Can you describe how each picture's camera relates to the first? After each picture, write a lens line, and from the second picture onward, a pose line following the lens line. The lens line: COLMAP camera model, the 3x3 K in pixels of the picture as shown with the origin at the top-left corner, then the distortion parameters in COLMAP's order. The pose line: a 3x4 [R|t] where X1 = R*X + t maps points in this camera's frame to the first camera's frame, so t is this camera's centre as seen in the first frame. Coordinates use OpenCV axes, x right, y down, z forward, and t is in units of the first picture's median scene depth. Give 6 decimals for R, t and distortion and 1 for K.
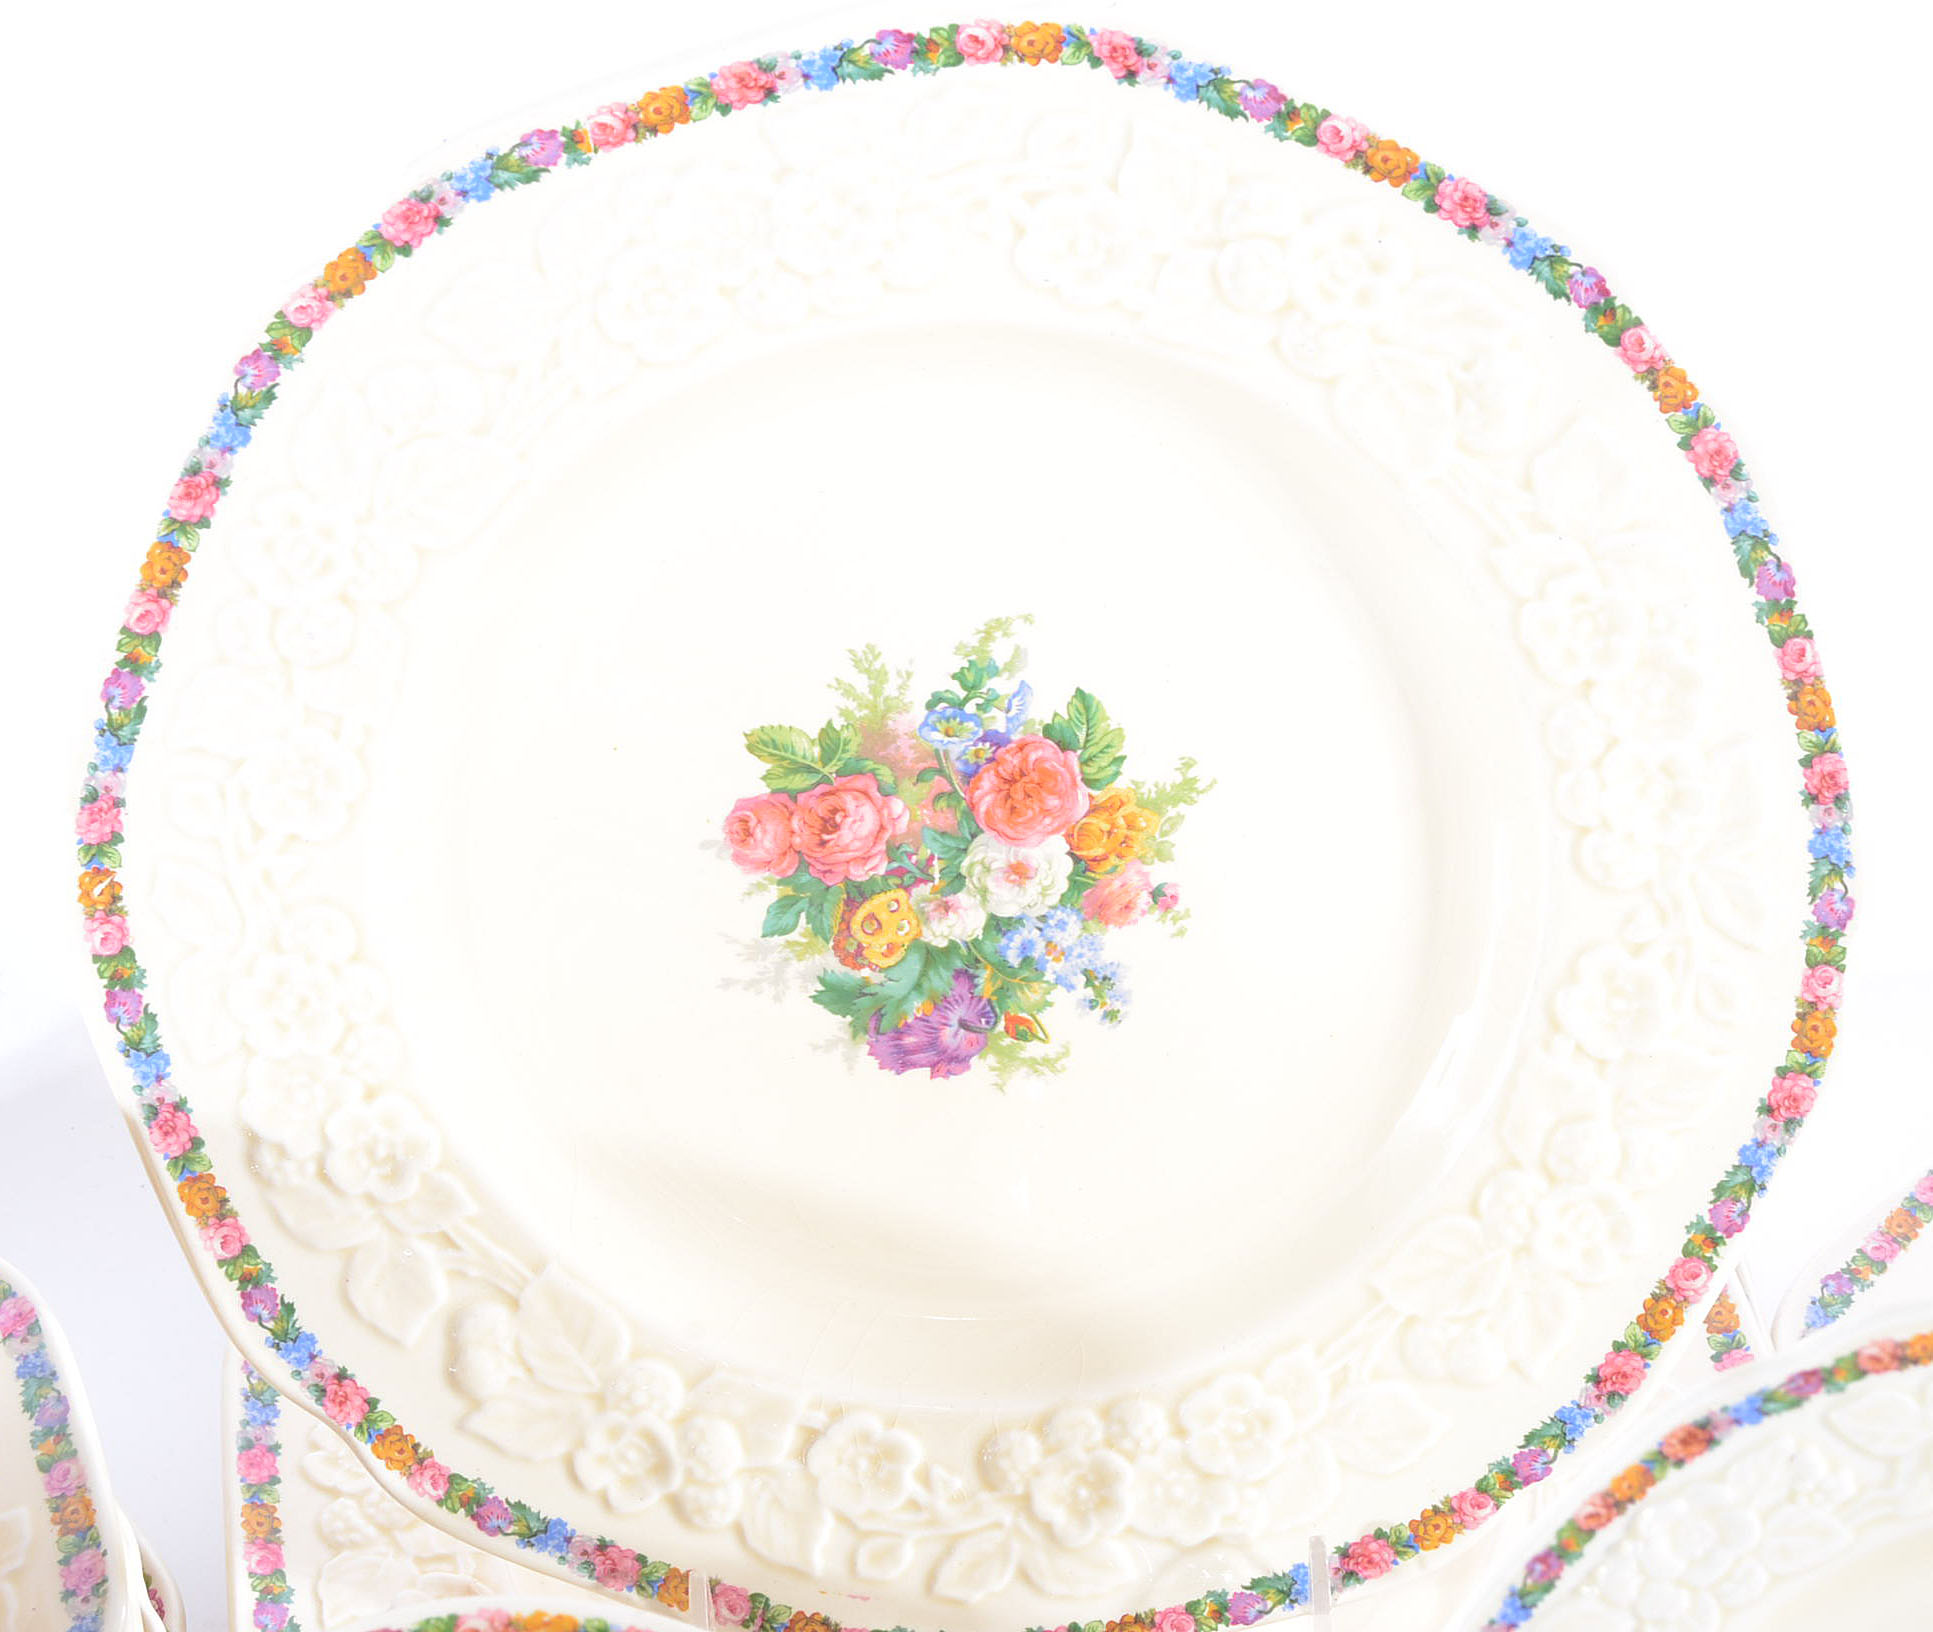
lens RADIAL K [[3666.5, 0, 1044.1], [0, 3666.5, 831.2], [0, 0, 1]] dist [-0.061839, 0.000000]
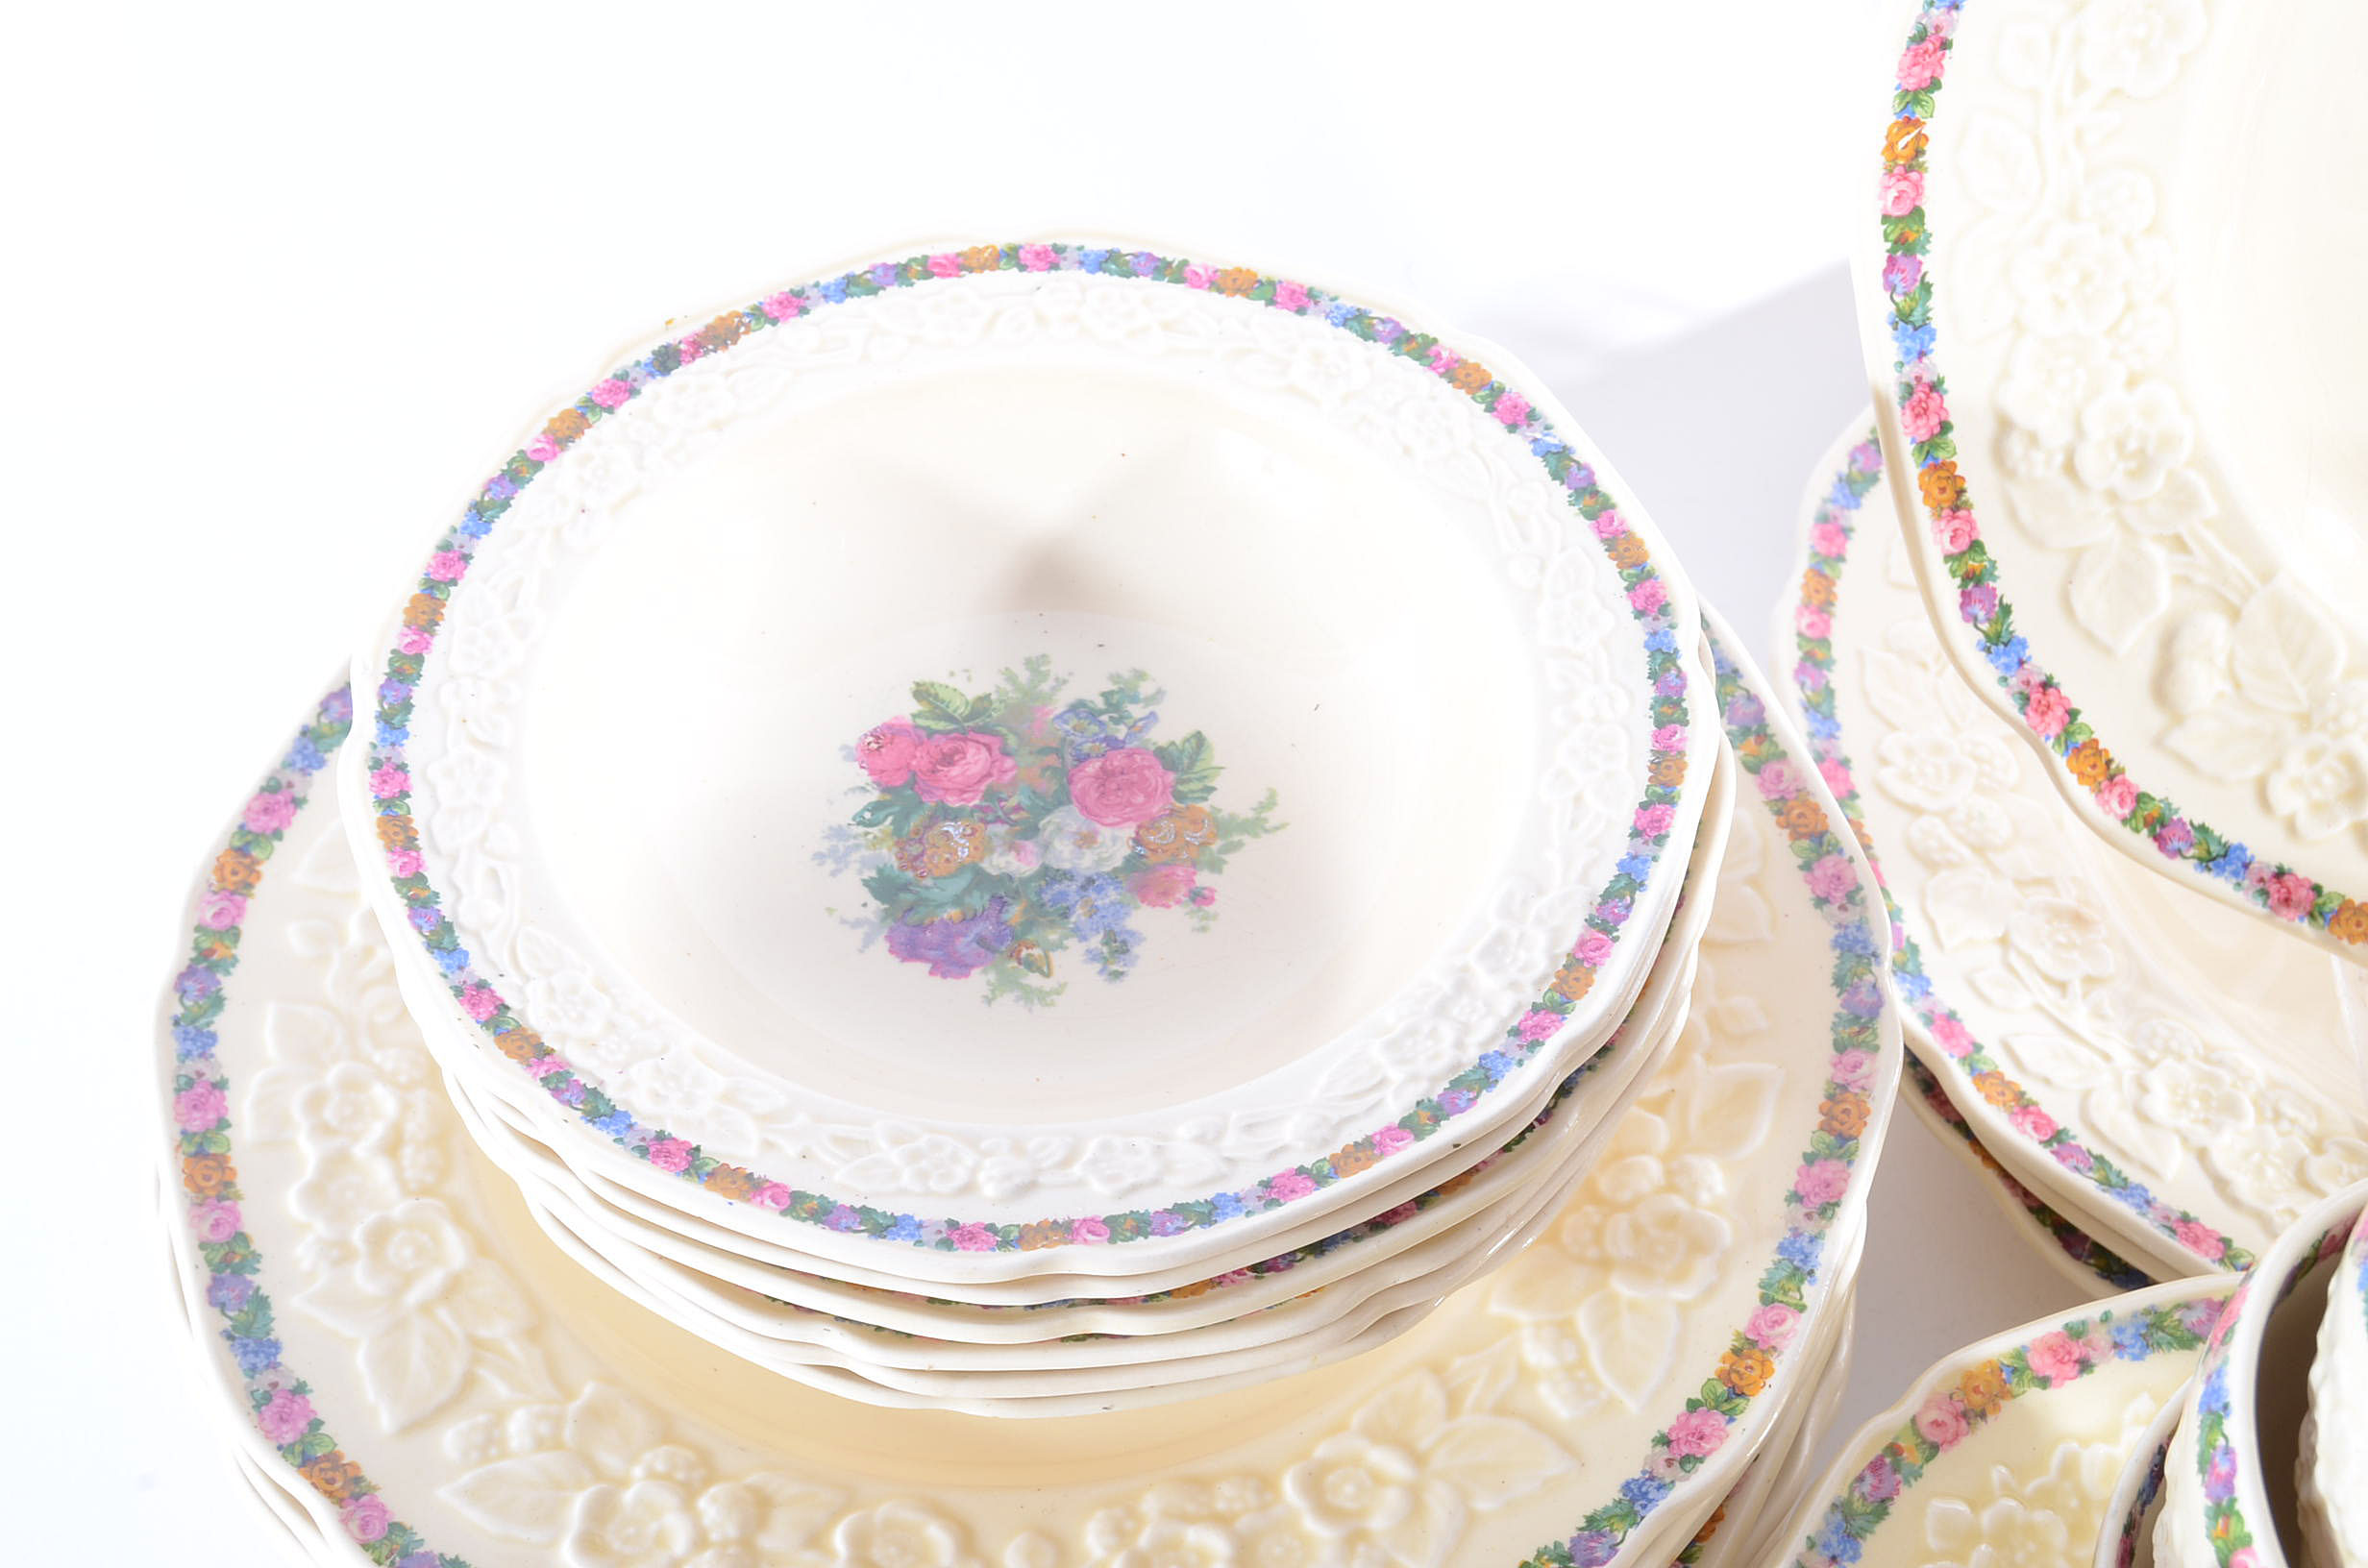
lens RADIAL K [[3448.6, 0, 1176.0], [0, 3448.6, 790.1], [0, 0, 1]] dist [-0.045196, 0.000000]
pose [[0.998086, 0.039807, -0.047320, -0.380842], [-0.031967, 0.987207, 0.156208, 0.046076], [0.052933, -0.154397, 0.986590, 0.114116]]
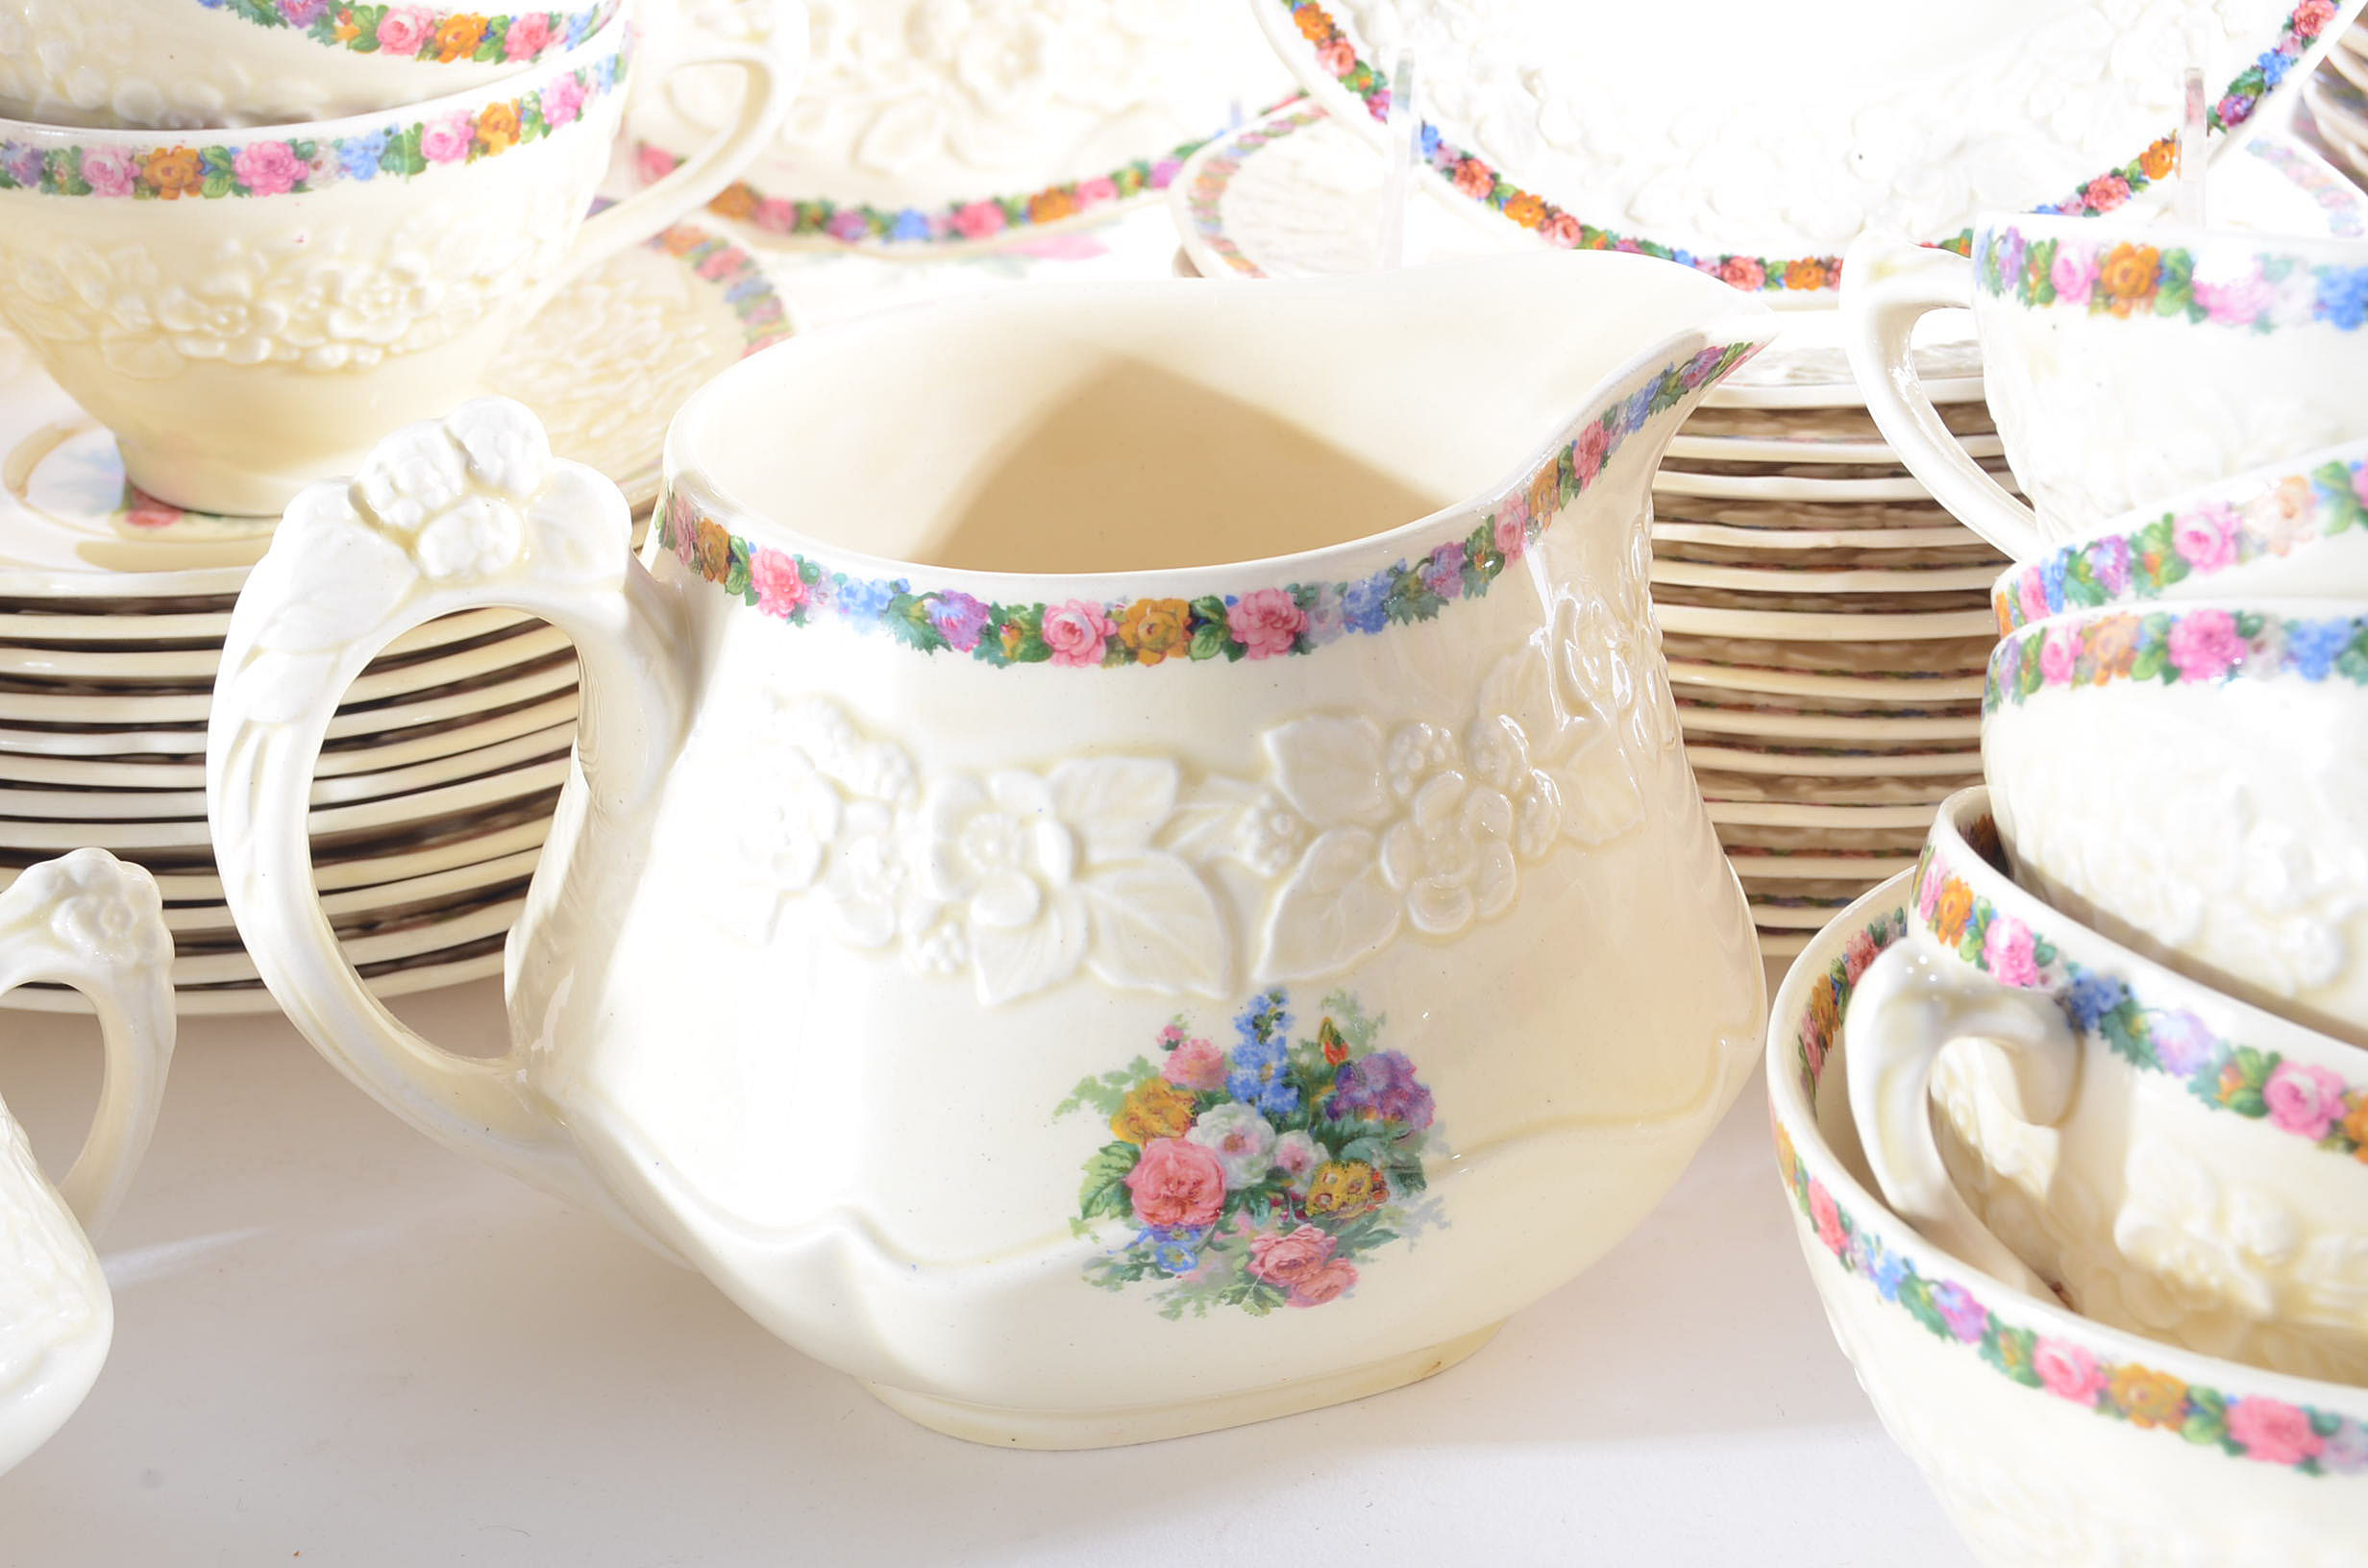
lens RADIAL K [[4826.4, 0, 1181.7], [0, 4826.4, 848.9], [0, 0, 1]] dist [-0.033787, 0.000000]
pose [[0.998684, 0.021575, -0.046526, 0.129853], [-0.033565, 0.960892, -0.274881, 0.786075], [0.038775, 0.276081, 0.960352, -0.223082]]
